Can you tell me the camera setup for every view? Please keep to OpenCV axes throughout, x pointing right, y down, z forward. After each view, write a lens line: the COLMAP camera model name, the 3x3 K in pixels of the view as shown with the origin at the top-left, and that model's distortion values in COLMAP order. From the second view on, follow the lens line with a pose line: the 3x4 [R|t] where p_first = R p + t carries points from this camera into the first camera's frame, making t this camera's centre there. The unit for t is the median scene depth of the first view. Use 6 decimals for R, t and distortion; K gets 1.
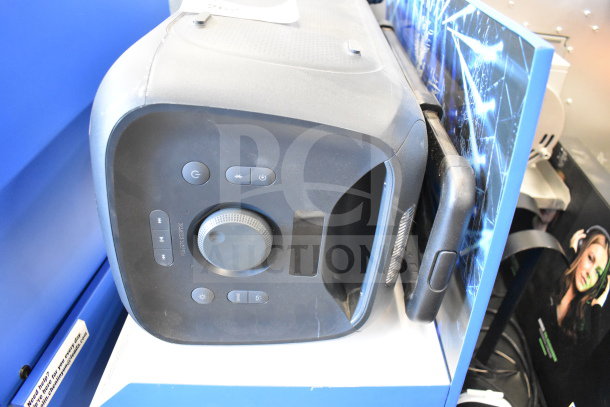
lens RADIAL K [[464.8, 0, 305.0], [0, 464.8, 203.5], [0, 0, 1]] dist [-0.101288, 0.004644]
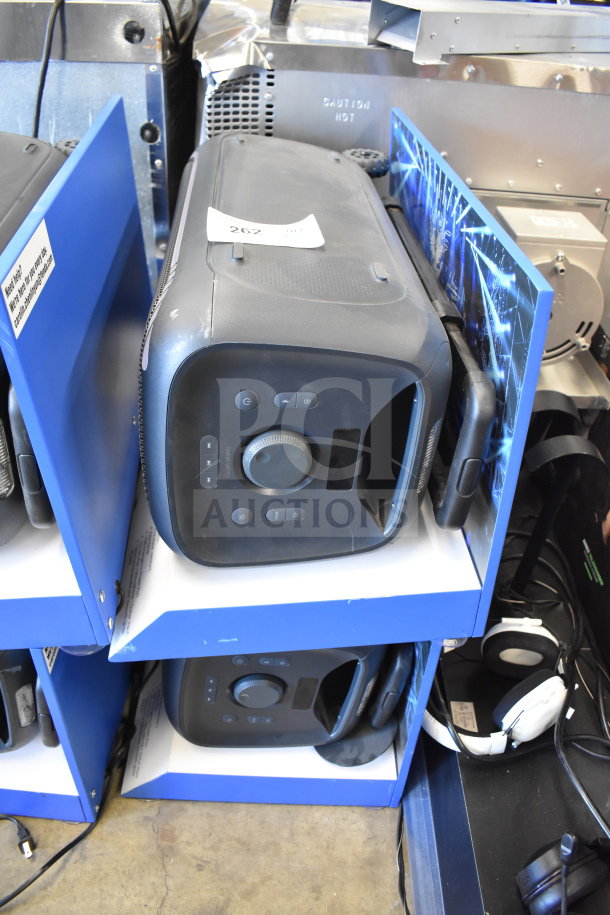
lens RADIAL K [[697.2, 0, 305.0], [0, 697.2, 457.5], [0, 0, 1]] dist [-0.101288, 0.004644]
pose [[0.996431, -0.055335, 0.063747, -0.166256], [0.050873, 0.996277, 0.069600, -0.030273], [-0.067361, -0.066108, 0.995536, -0.526298]]
